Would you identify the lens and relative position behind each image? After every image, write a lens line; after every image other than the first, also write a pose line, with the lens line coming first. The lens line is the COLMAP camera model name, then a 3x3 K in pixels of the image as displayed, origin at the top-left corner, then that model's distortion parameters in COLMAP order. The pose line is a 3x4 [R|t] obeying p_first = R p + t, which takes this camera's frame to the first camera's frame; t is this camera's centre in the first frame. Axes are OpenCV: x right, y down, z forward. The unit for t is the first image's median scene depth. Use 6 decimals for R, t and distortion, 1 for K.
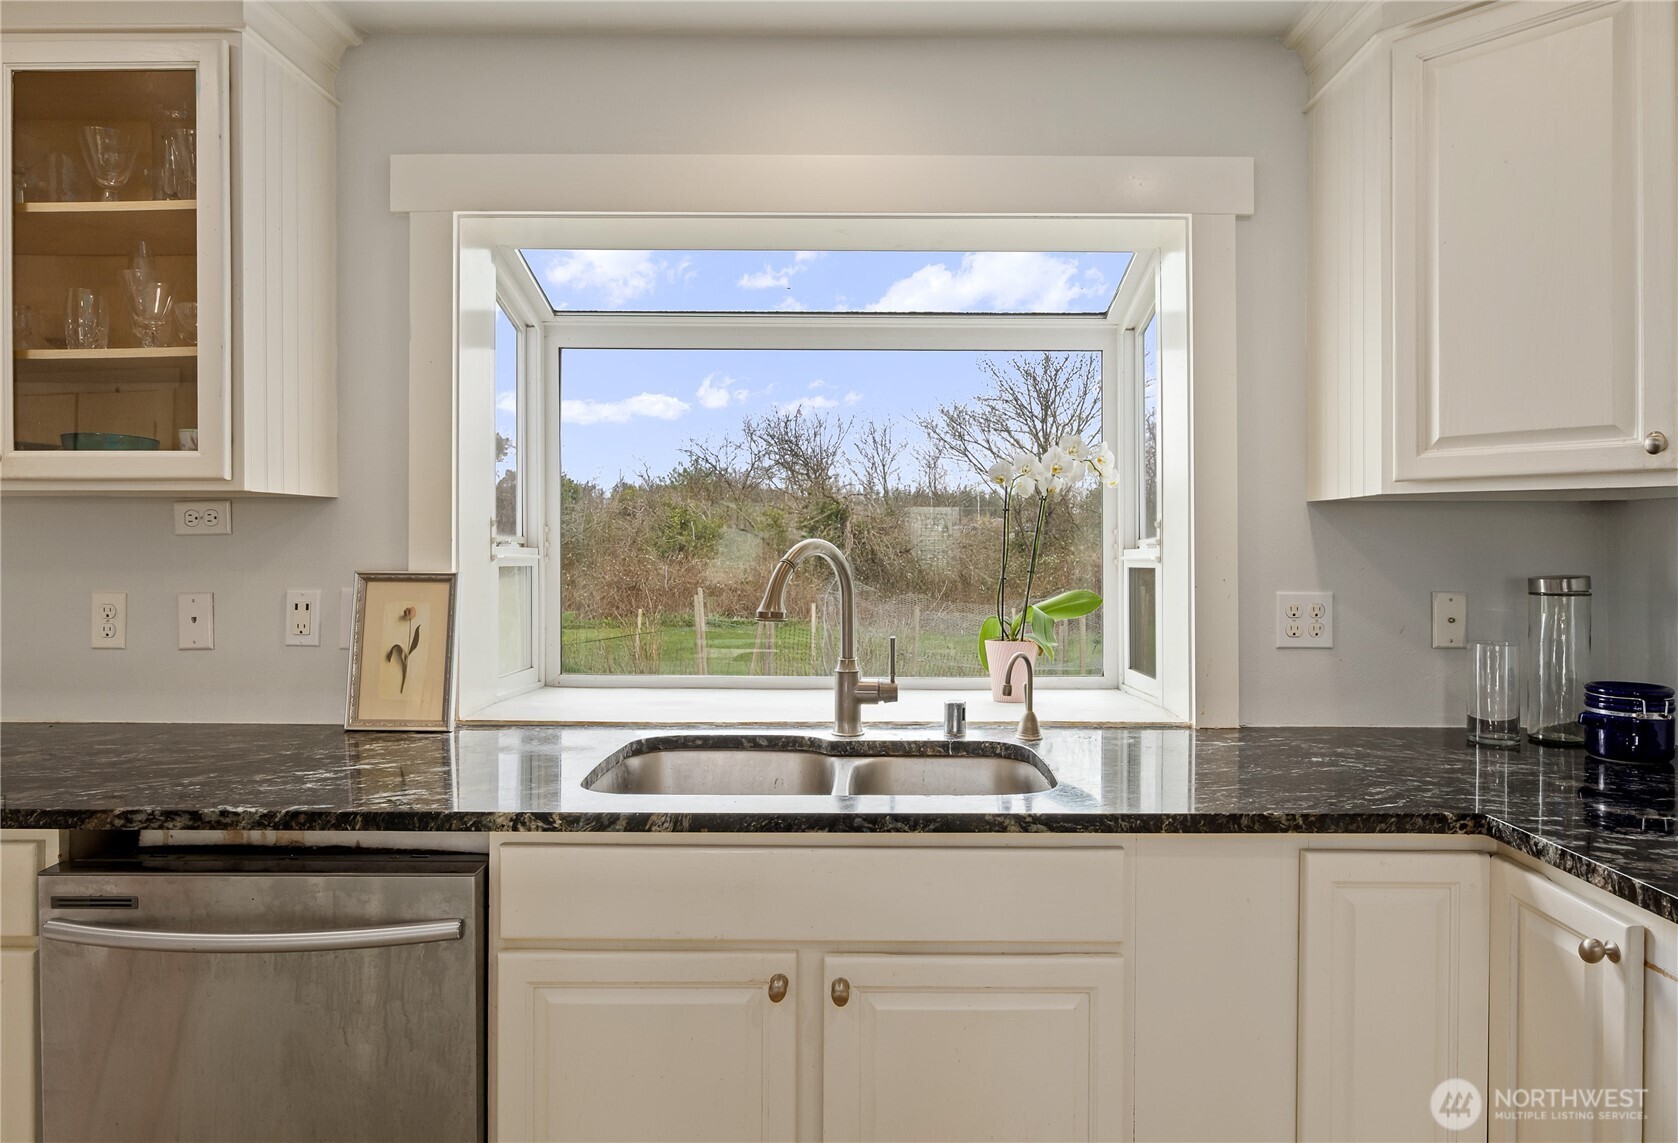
lens RADIAL K [[990.0, 0, 878.7], [0, 990.0, 541.8], [0, 0, 1]] dist [0.000962, 0.000082]
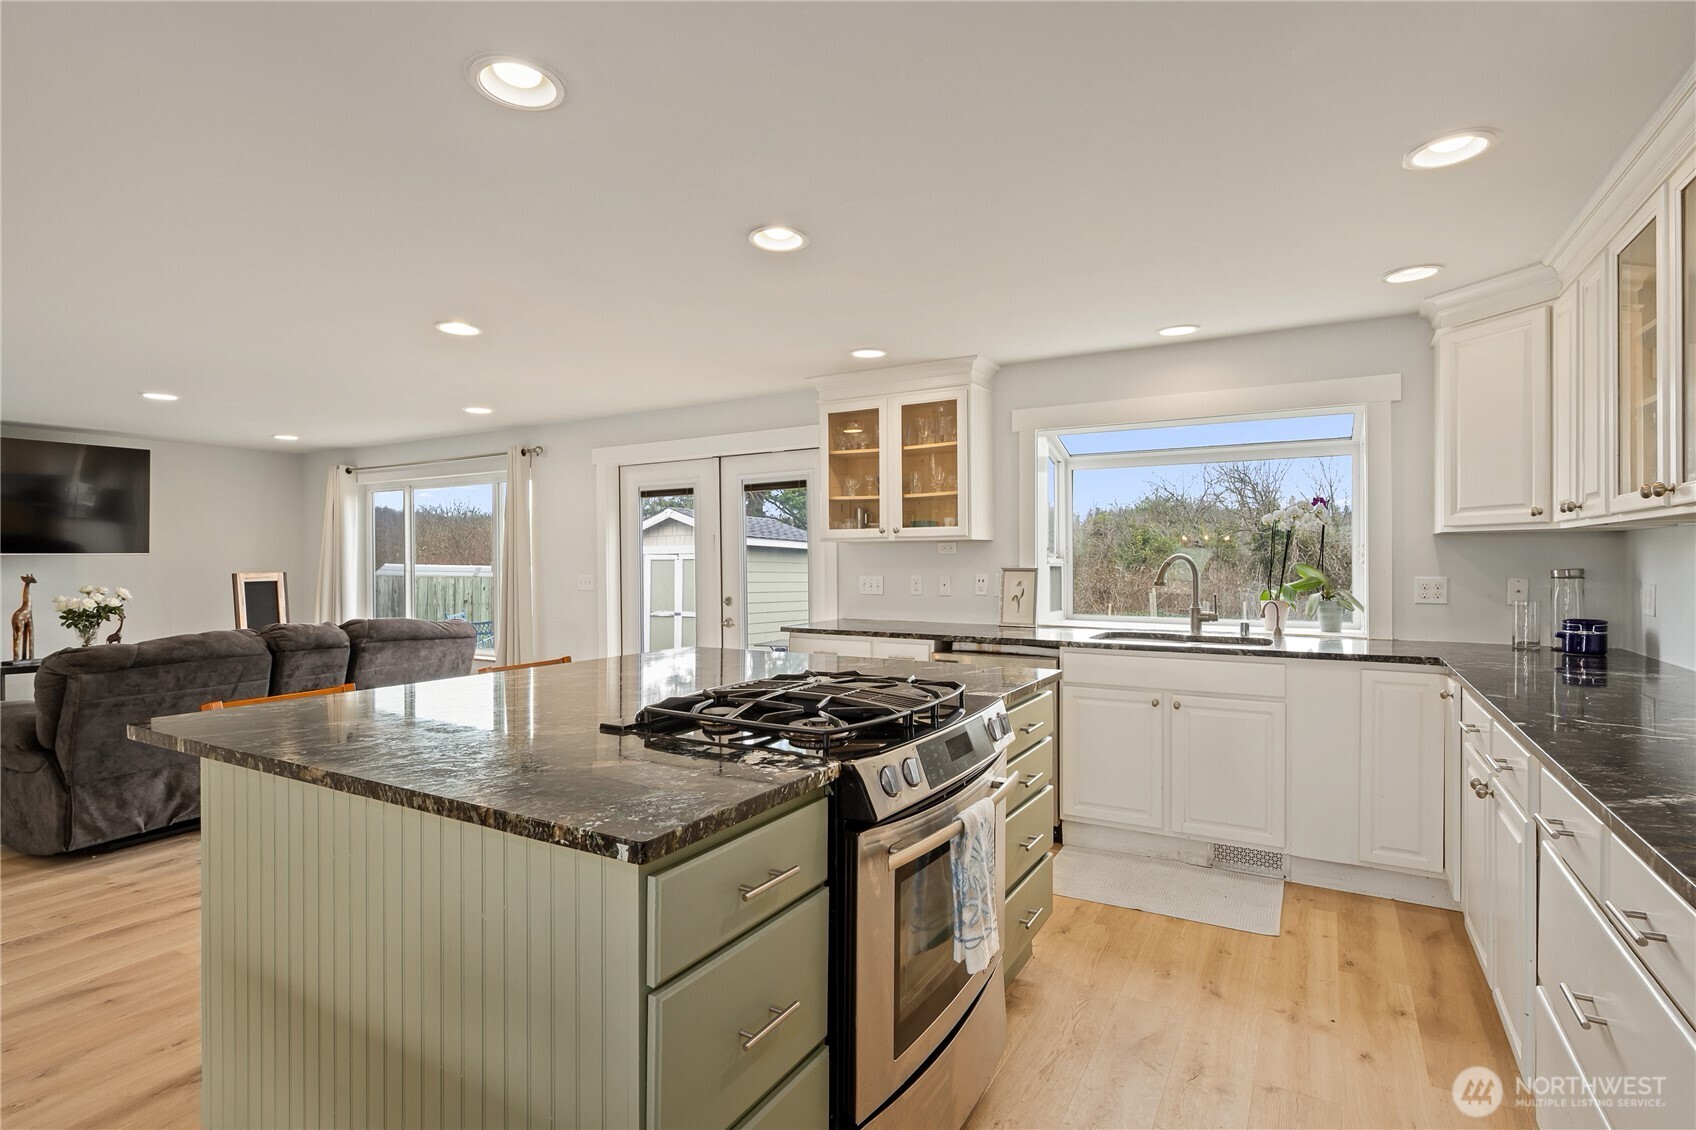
lens RADIAL K [[851.7, 0, 848.0], [0, 851.7, 565.0], [0, 0, 1]] dist [-0.001266, 0.000468]
pose [[0.859989, -0.002037, -0.510308, 0.298699], [0.006925, 0.999947, 0.007679, 0.002889], [0.510265, -0.010138, 0.859957, -1.218430]]
